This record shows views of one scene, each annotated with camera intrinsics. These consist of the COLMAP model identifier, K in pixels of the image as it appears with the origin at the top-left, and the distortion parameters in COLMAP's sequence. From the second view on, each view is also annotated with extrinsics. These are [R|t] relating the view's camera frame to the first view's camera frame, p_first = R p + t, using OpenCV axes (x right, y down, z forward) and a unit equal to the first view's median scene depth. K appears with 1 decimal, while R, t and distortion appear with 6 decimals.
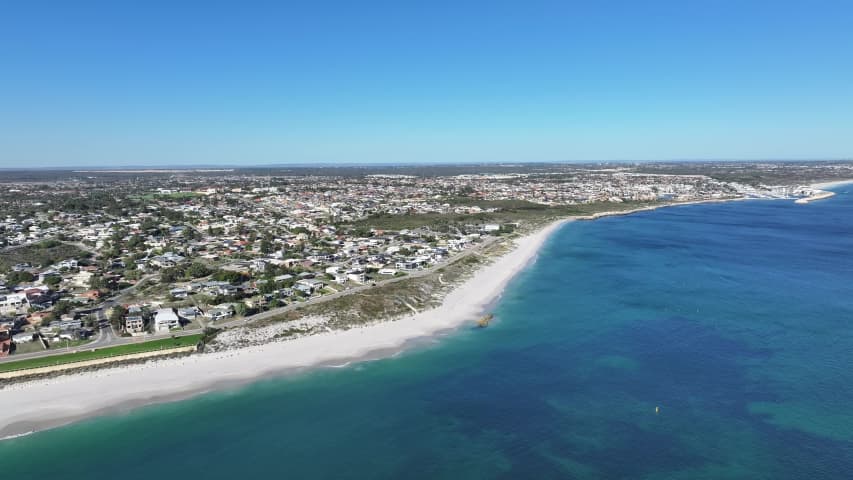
lens RADIAL K [[595.2, 0, 429.4], [0, 595.2, 237.1], [0, 0, 1]] dist [-0.006993, 0.015251]
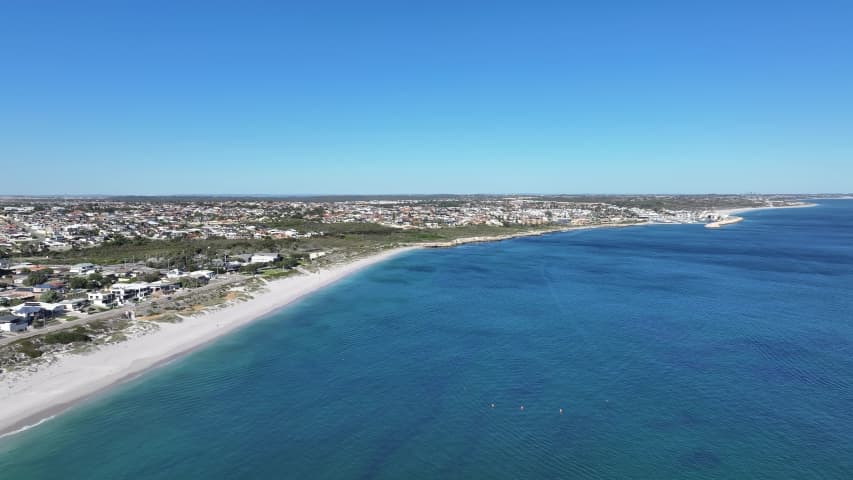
lens RADIAL K [[595.2, 0, 429.4], [0, 595.2, 240.7], [0, 0, 1]] dist [-0.006993, 0.015251]
pose [[0.989921, -0.001916, 0.141608, 0.146078], [0.008776, 0.998817, -0.047832, -0.003647], [-0.141349, 0.048593, 0.988767, 0.297205]]
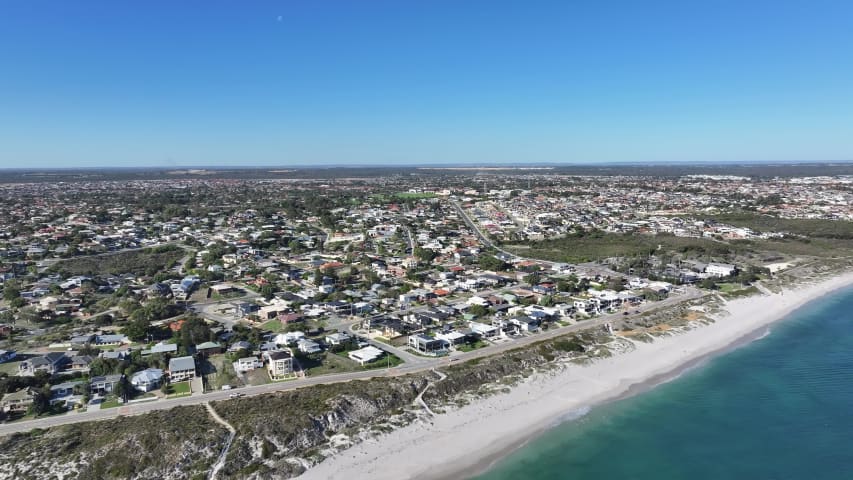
lens RADIAL K [[595.2, 0, 429.7], [0, 595.2, 238.8], [0, 0, 1]] dist [-0.006993, 0.015251]
pose [[0.850838, 0.069433, -0.520820, 0.131650], [-0.066151, 0.997499, 0.024913, -0.034501], [0.521247, 0.013255, 0.853303, 0.257118]]
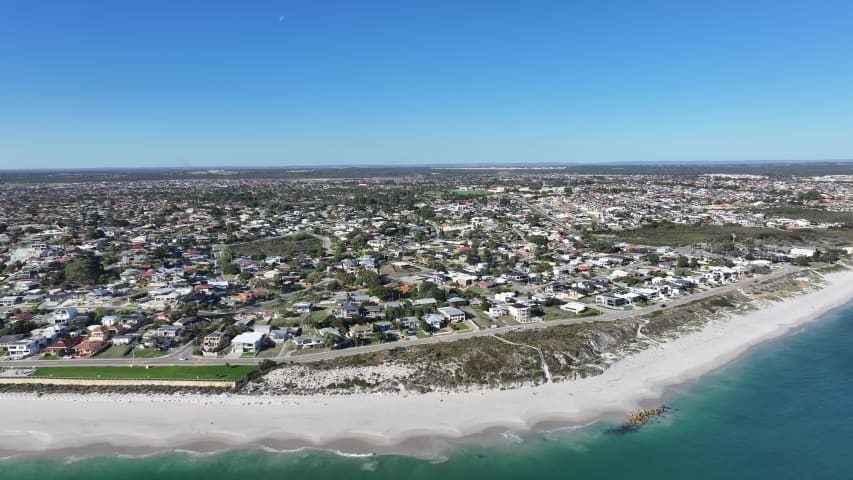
lens RADIAL K [[595.2, 0, 429.1], [0, 595.2, 242.8], [0, 0, 1]] dist [-0.006993, 0.015251]
pose [[0.848398, 0.071394, -0.524523, 0.077473], [-0.064409, 0.997424, 0.031582, -0.016606], [0.525426, 0.006990, 0.850811, 0.127844]]
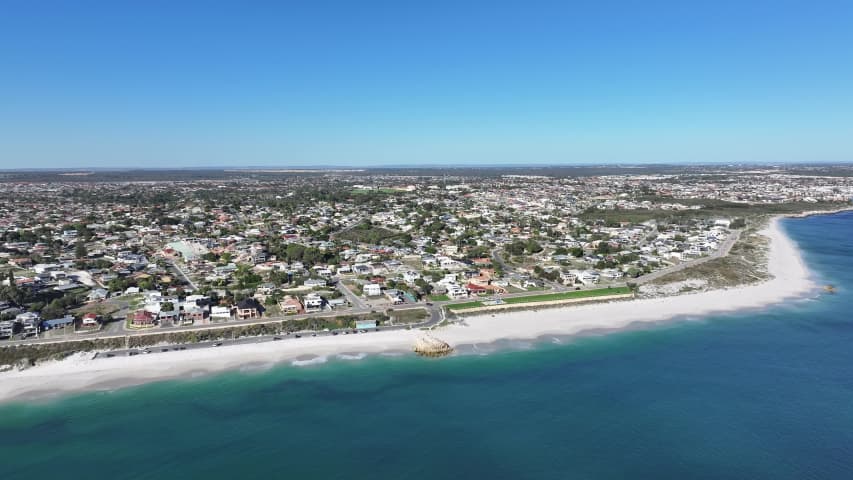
lens RADIAL K [[595.2, 0, 431.8], [0, 595.2, 241.6], [0, 0, 1]] dist [-0.006993, 0.015251]
pose [[0.985636, 0.024379, -0.167112, -0.185357], [-0.023402, 0.999696, 0.007811, 0.018737], [0.167252, -0.003788, 0.985907, -0.128067]]
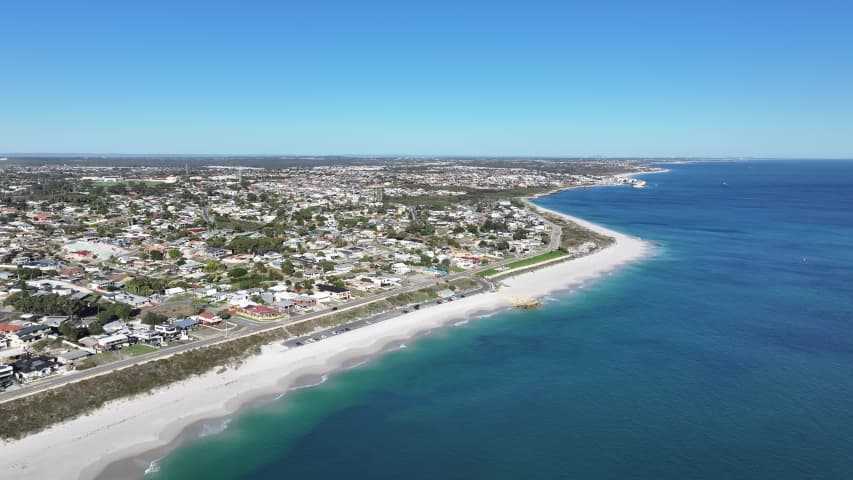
lens RADIAL K [[595.2, 0, 428.2], [0, 595.2, 243.1], [0, 0, 1]] dist [-0.006993, 0.015251]
pose [[0.932020, -0.038667, 0.360339, -0.431094], [0.031109, 0.999158, 0.026754, 0.025367], [-0.361070, -0.013725, 0.932438, -0.161322]]
